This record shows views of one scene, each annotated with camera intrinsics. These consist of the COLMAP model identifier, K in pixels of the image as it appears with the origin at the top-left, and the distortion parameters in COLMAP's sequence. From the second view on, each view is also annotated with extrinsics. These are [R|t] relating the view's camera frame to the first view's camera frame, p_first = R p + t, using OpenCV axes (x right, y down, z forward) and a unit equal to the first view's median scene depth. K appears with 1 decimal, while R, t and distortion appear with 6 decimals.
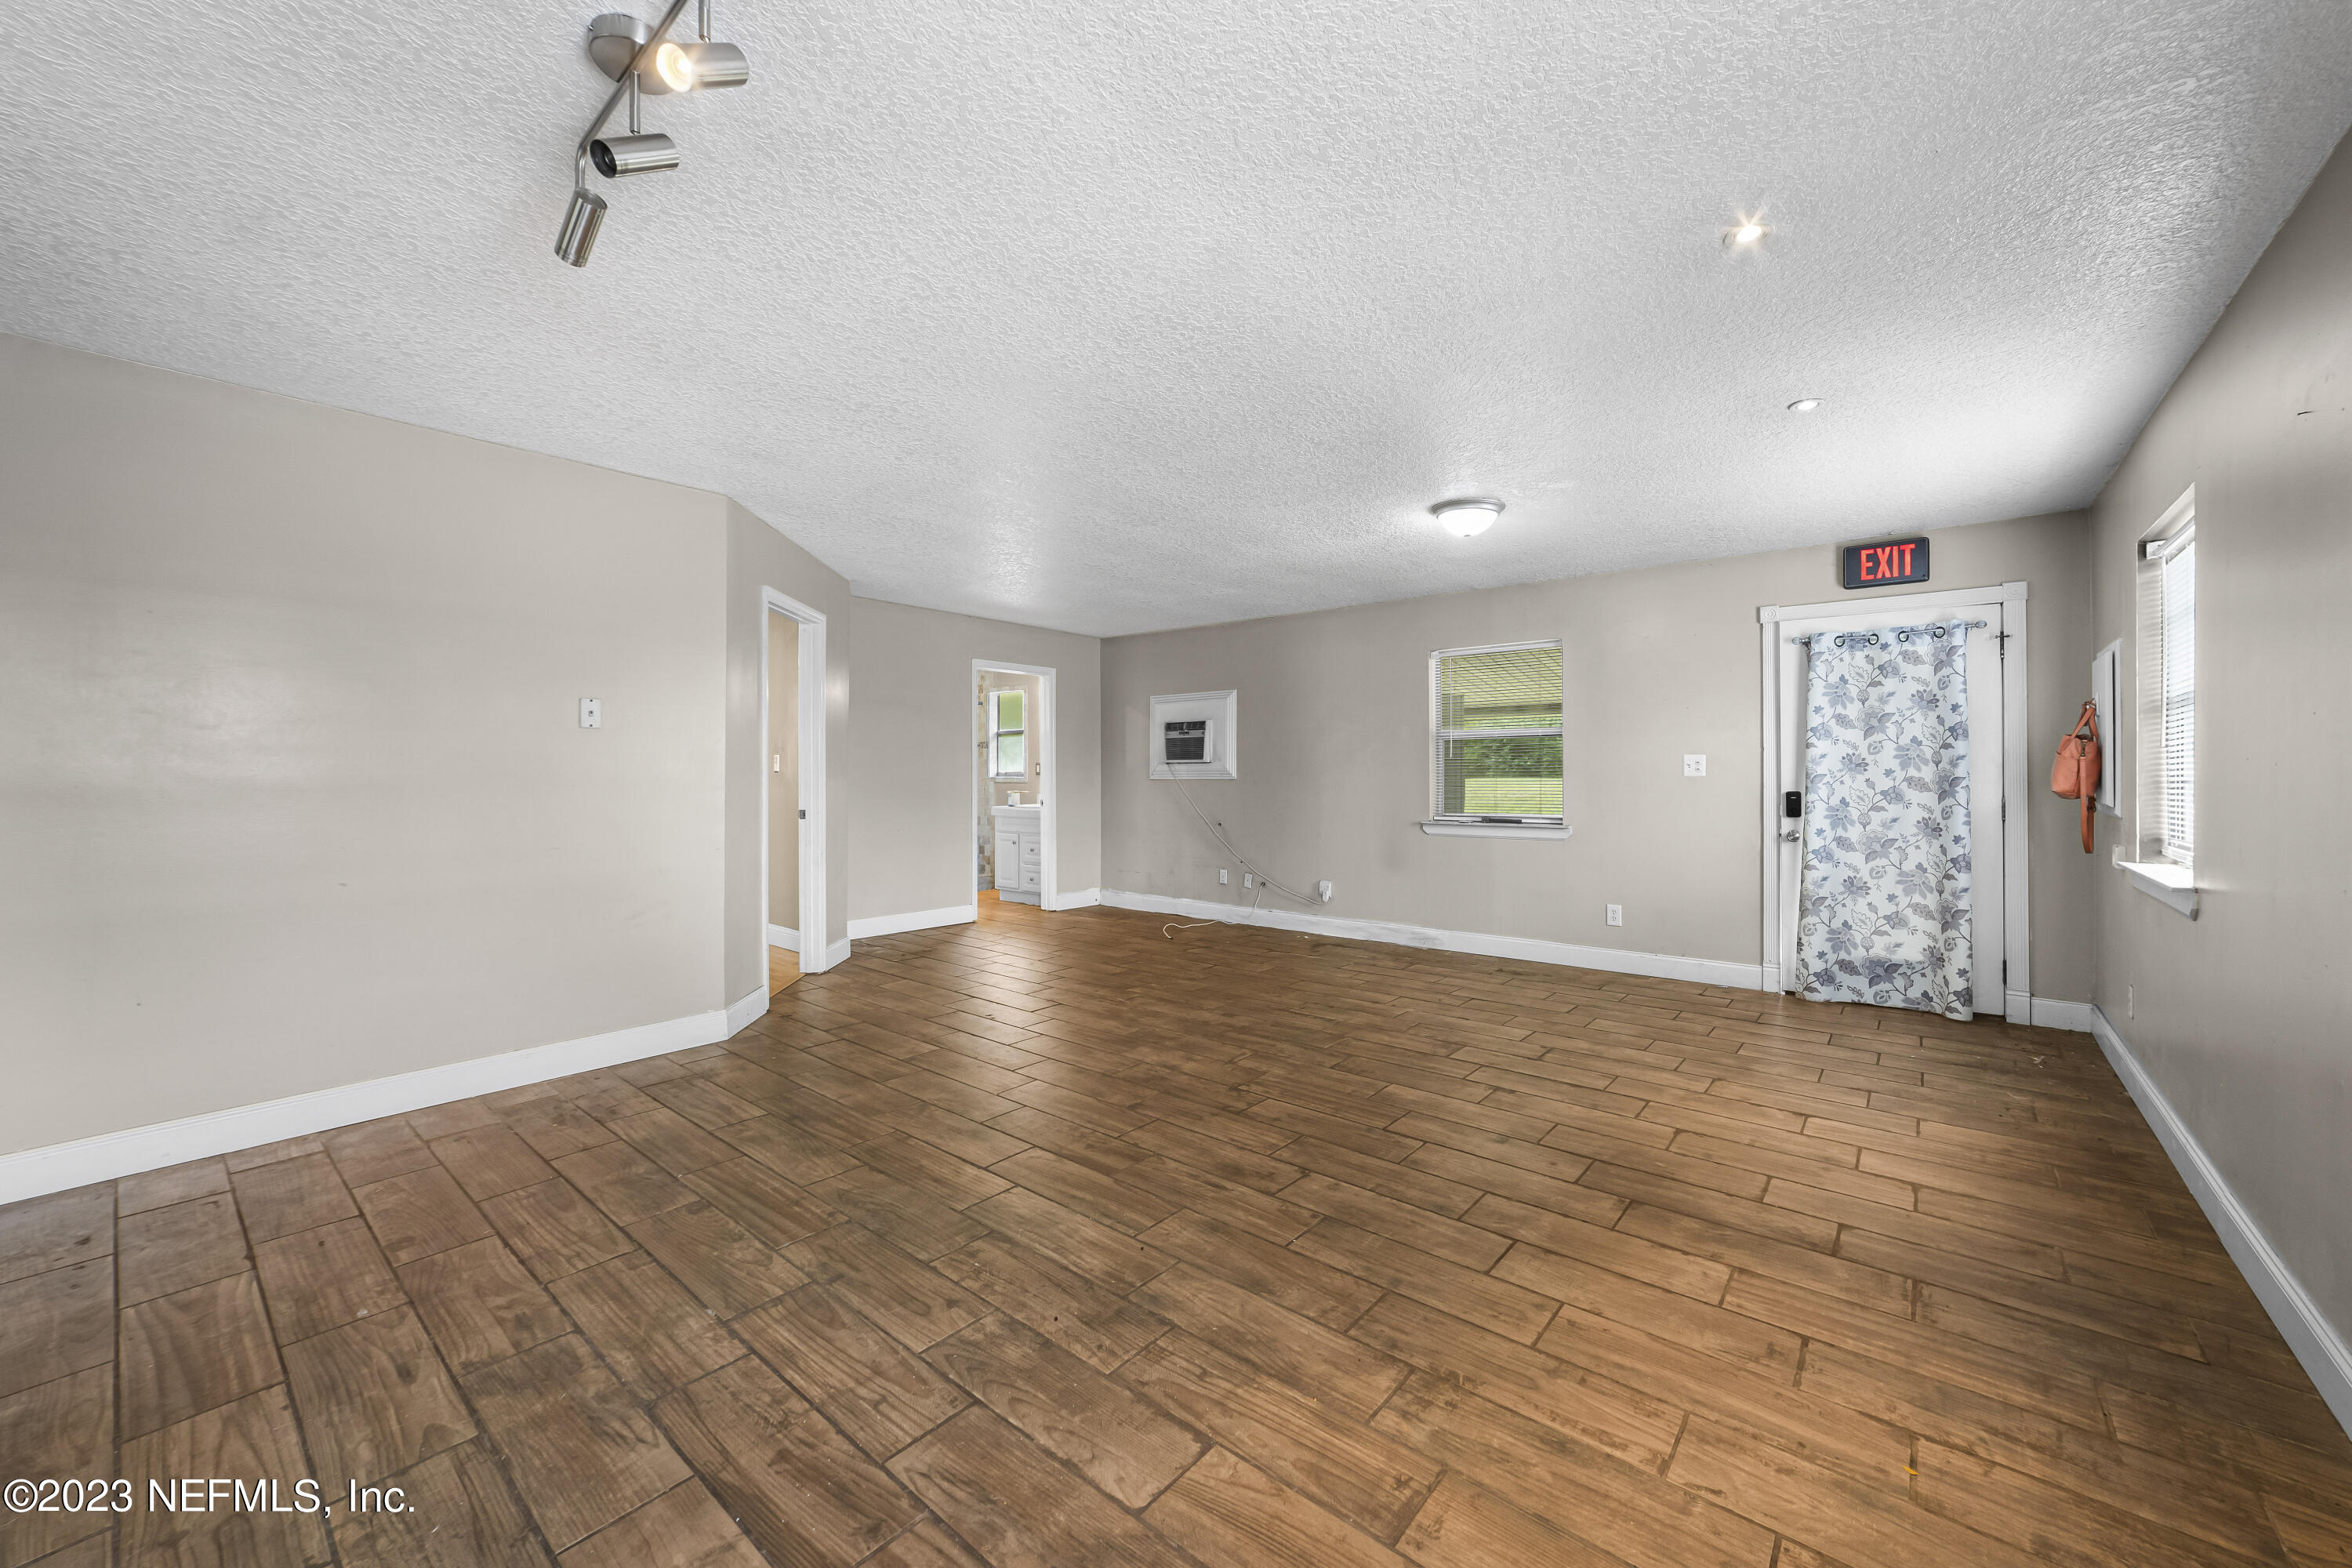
lens RADIAL K [[898.8, 0, 1184.8], [0, 898.8, 784.6], [0, 0, 1]] dist [-0.017059, 0.006924]
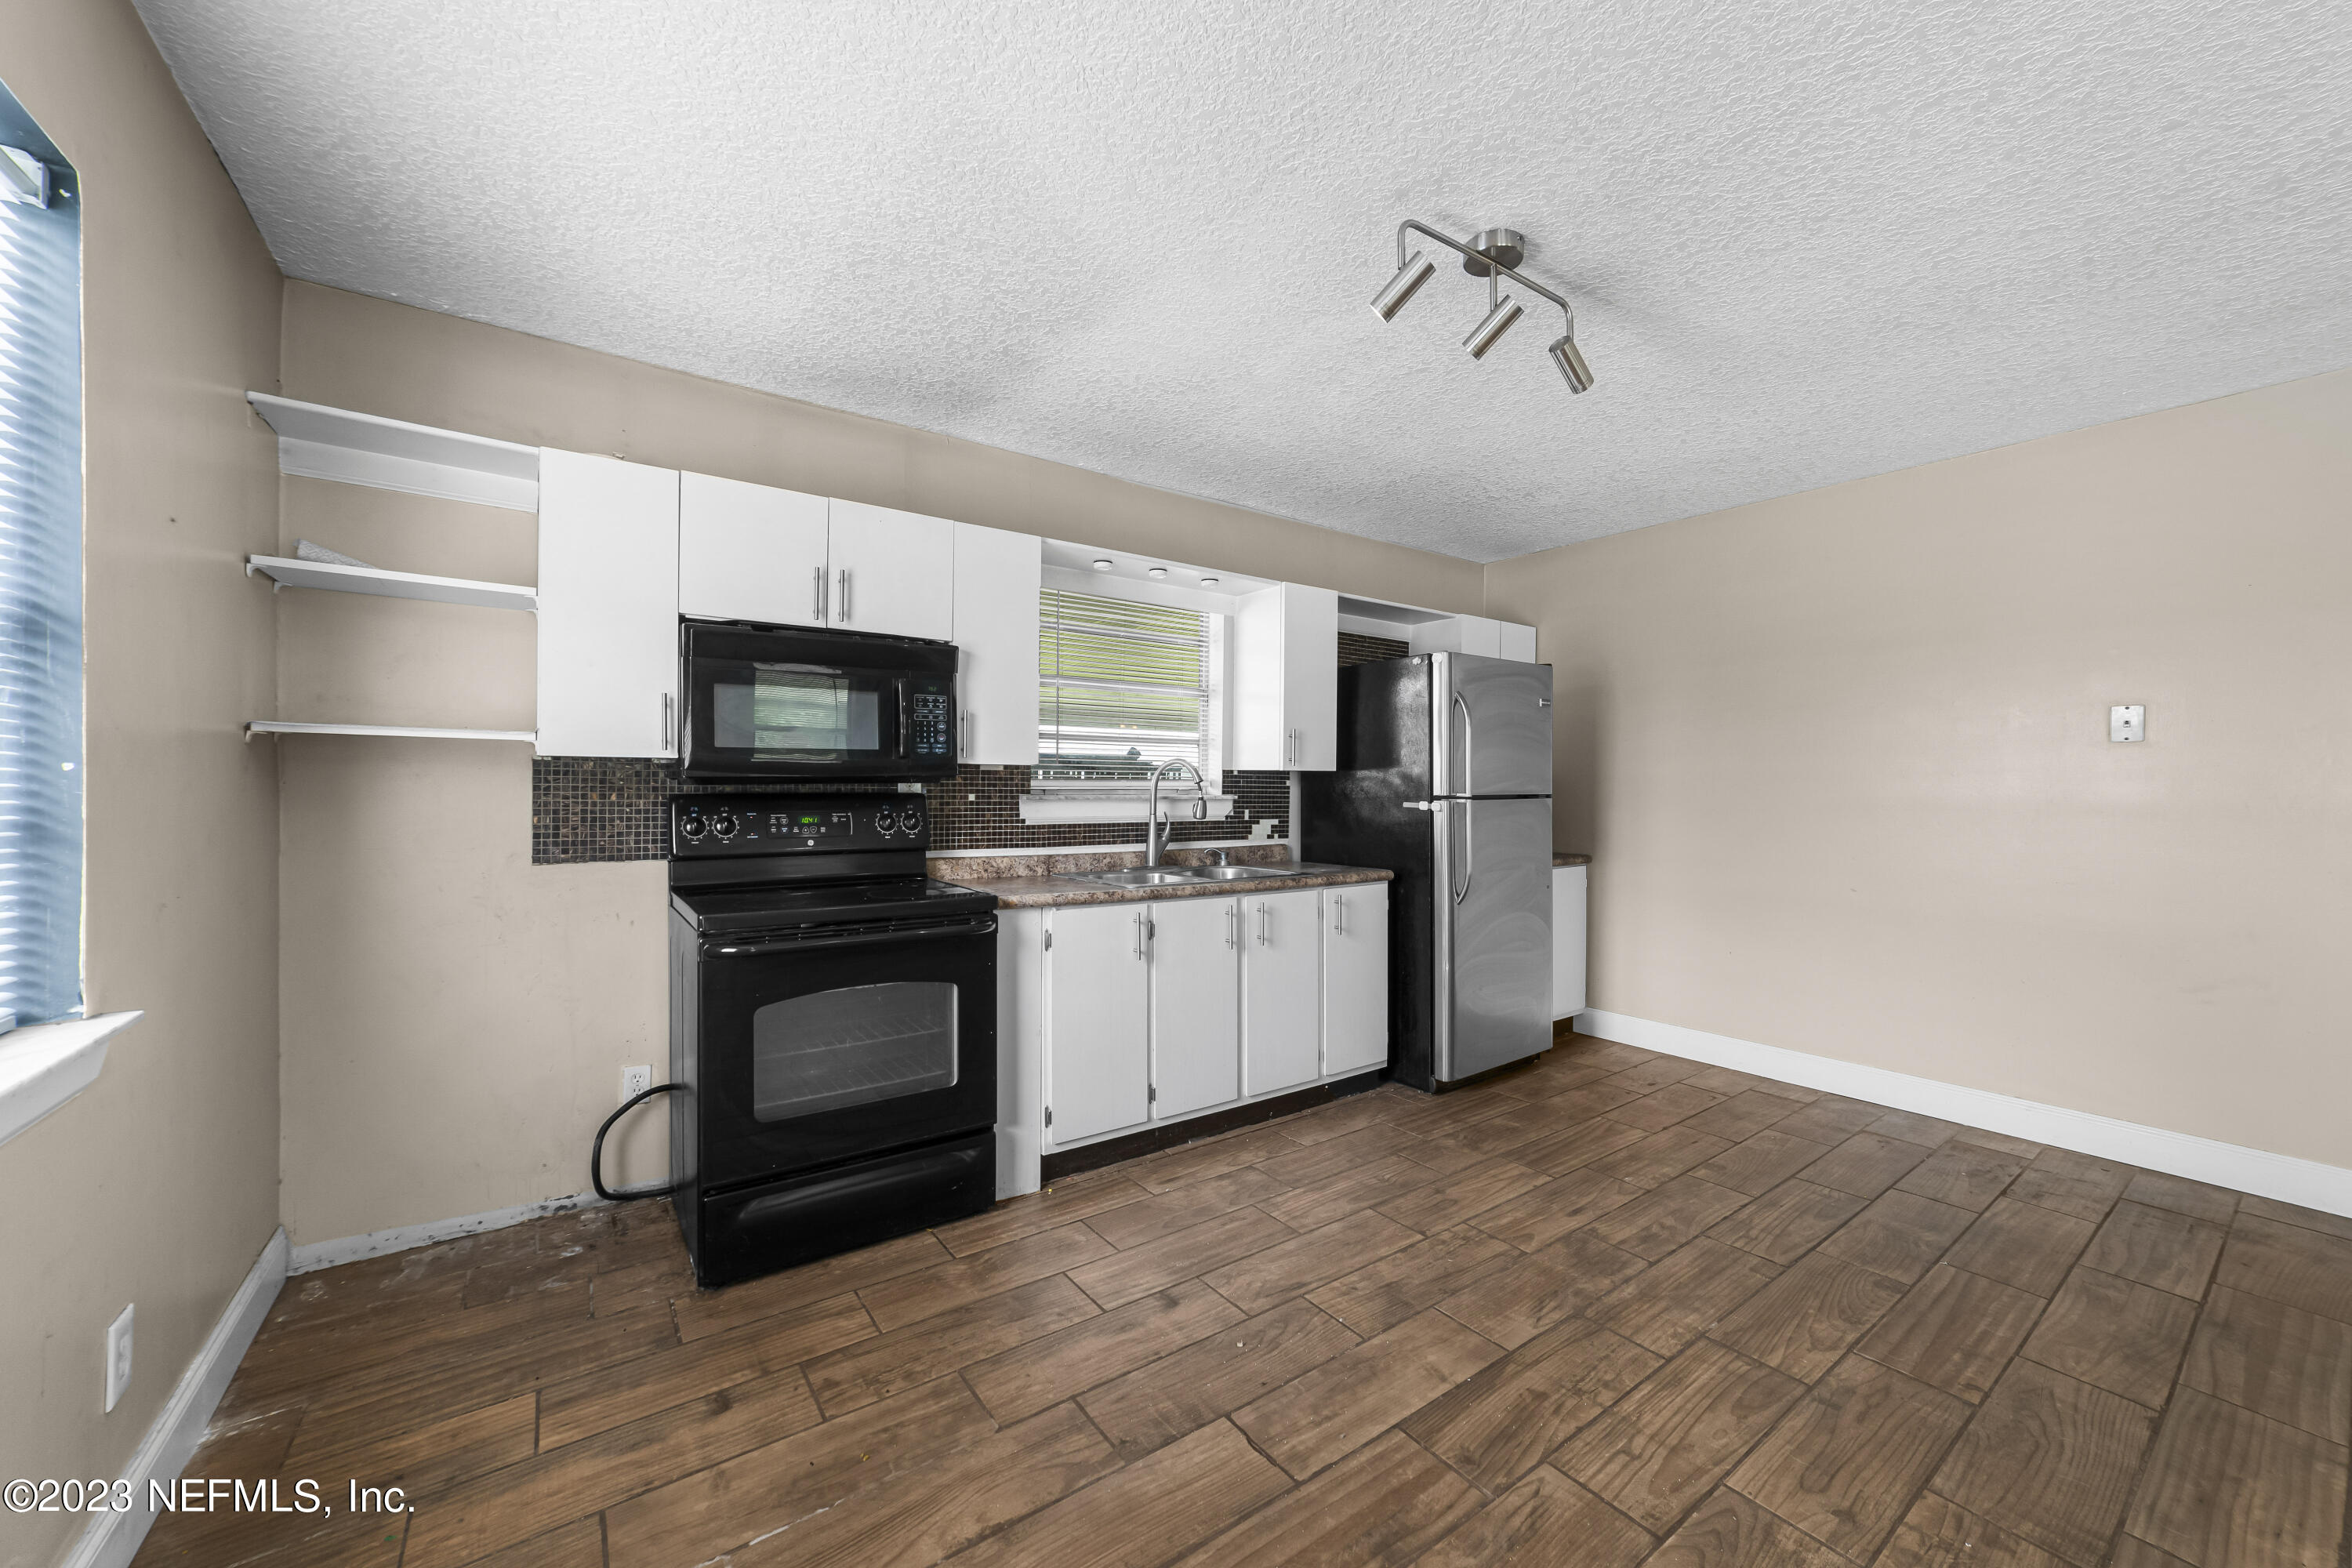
lens RADIAL K [[898.8, 0, 1176.4], [0, 898.8, 789.2], [0, 0, 1]] dist [-0.017059, 0.006924]
pose [[-0.259154, 0.001404, -0.965835, 0.495515], [-0.022958, 0.999707, 0.007613, -0.008459], [0.965563, 0.024147, -0.259046, 0.541335]]
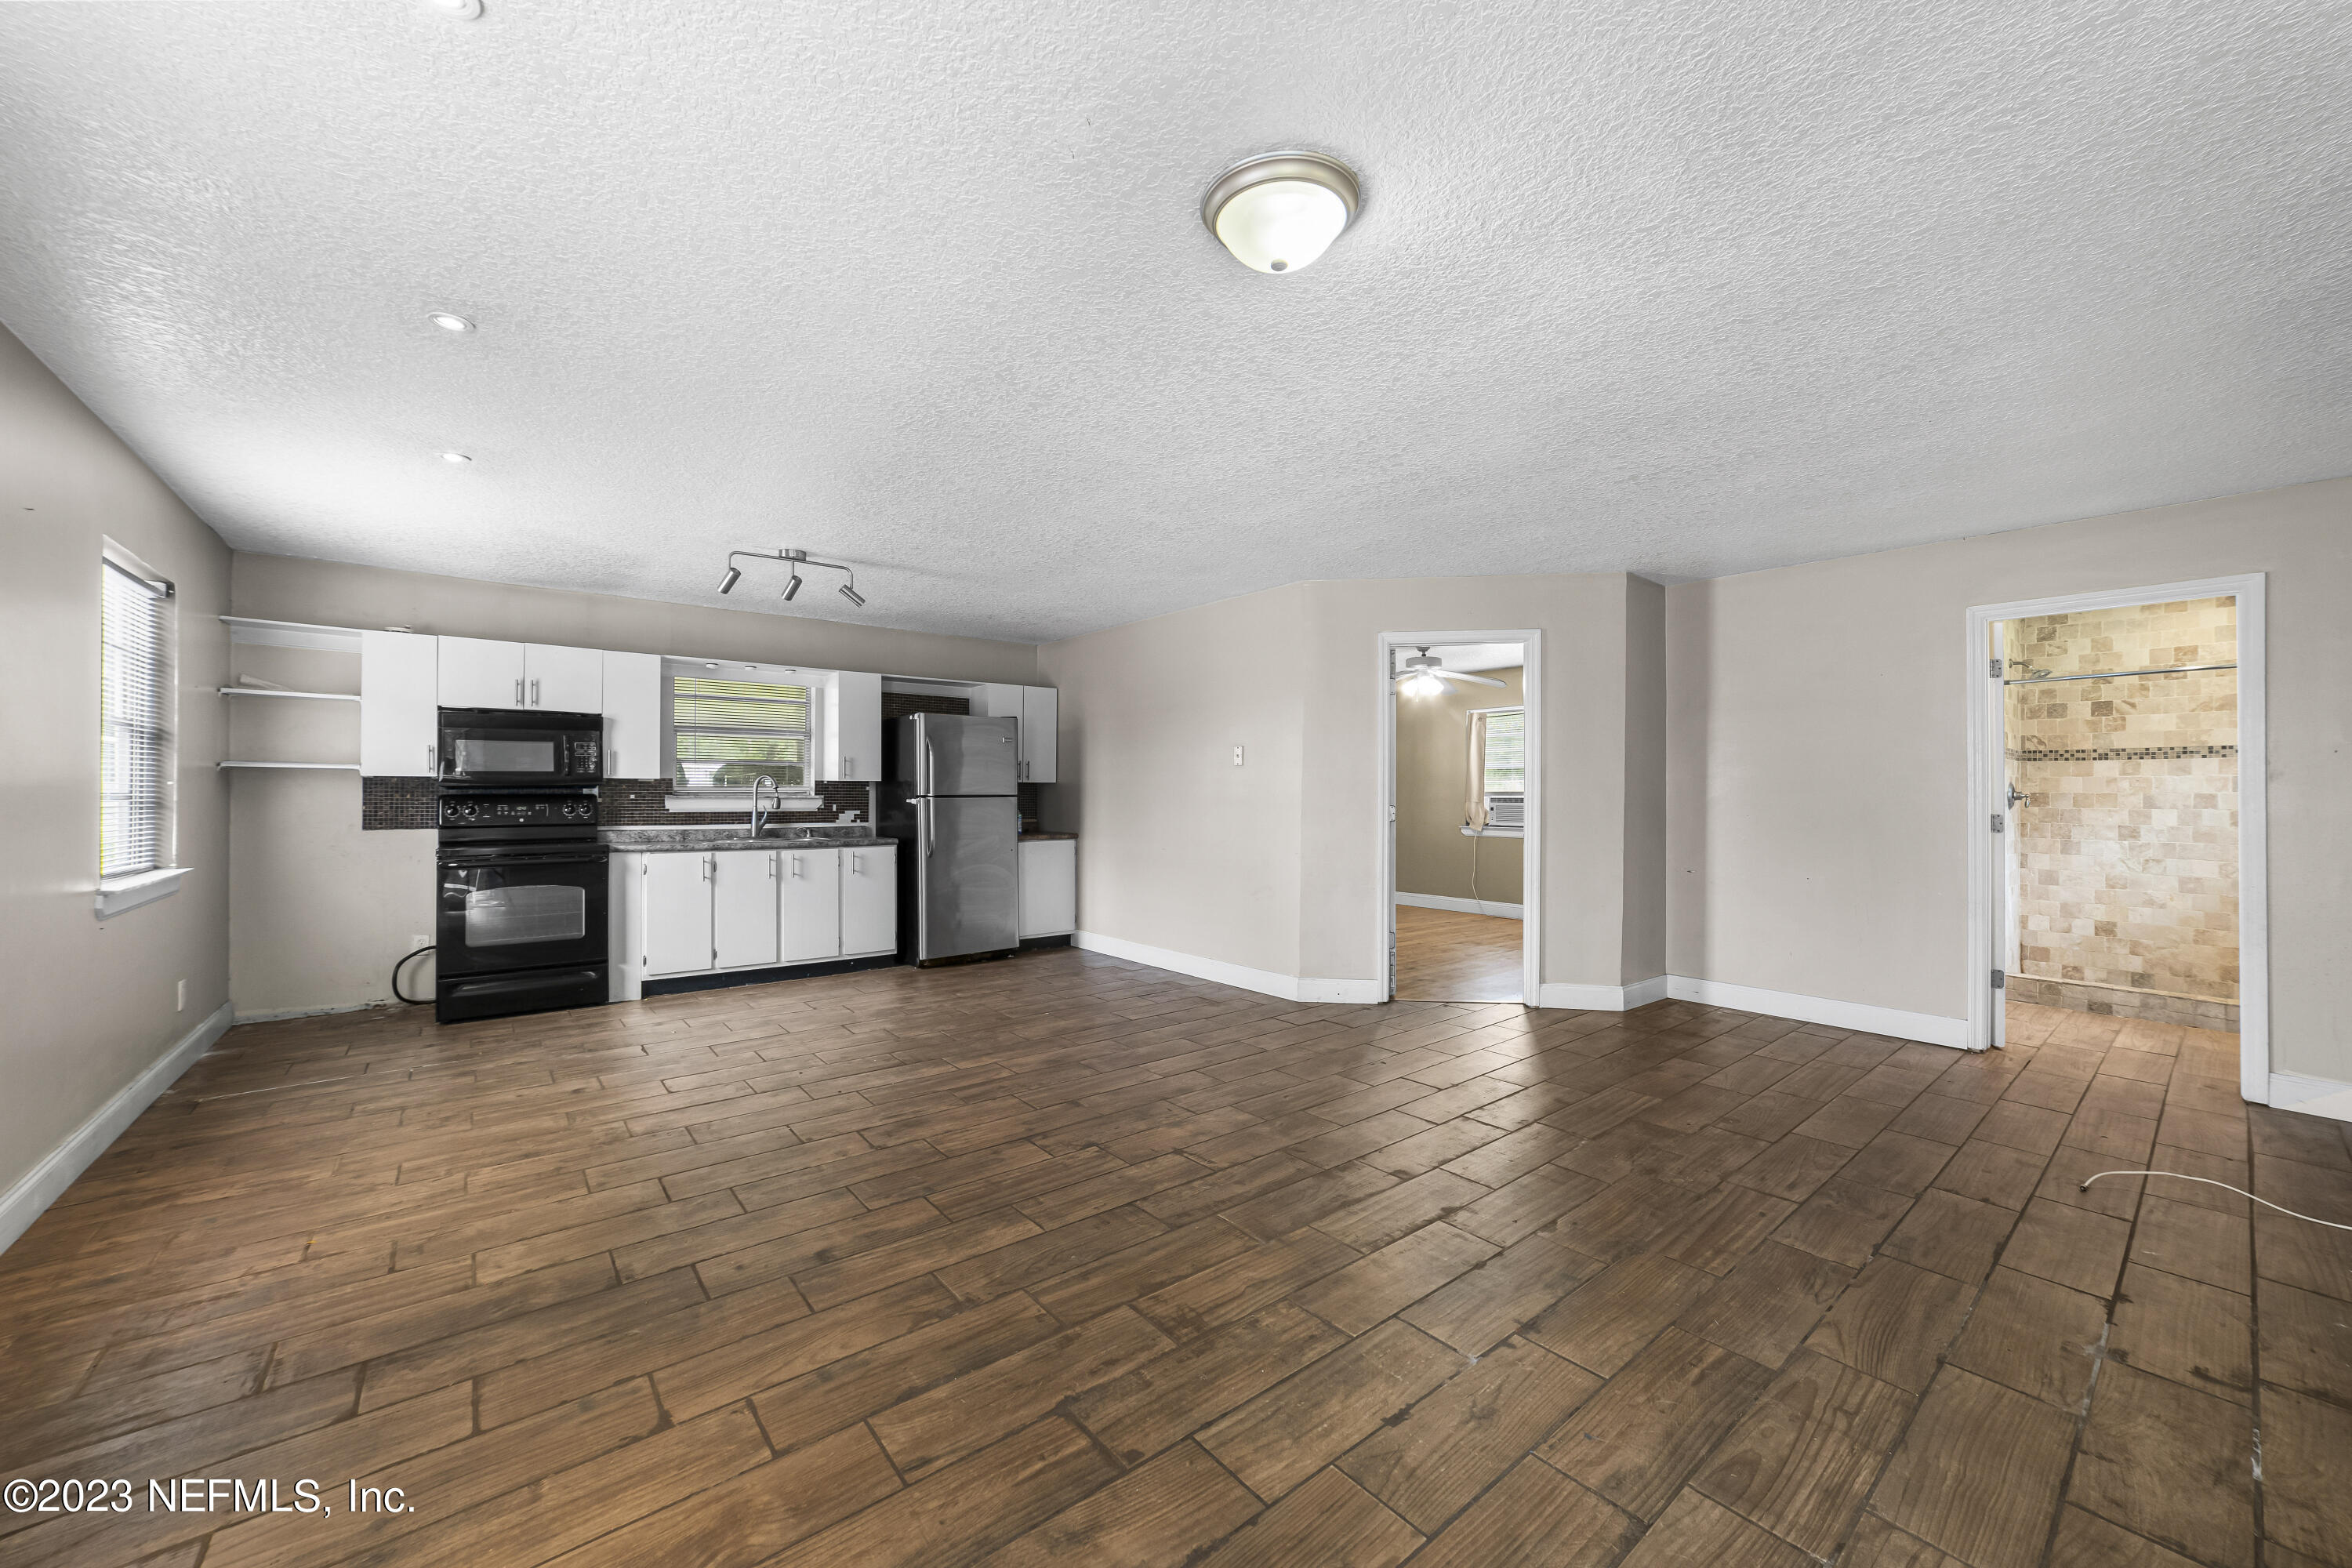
lens RADIAL K [[898.8, 0, 1177.8], [0, 898.8, 789.3], [0, 0, 1]] dist [-0.017059, 0.006924]
pose [[-0.201453, -0.005071, -0.979485, 1.303969], [-0.020733, 0.999785, -0.000912, -0.026801], [0.979279, 0.020124, -0.201515, 1.779544]]
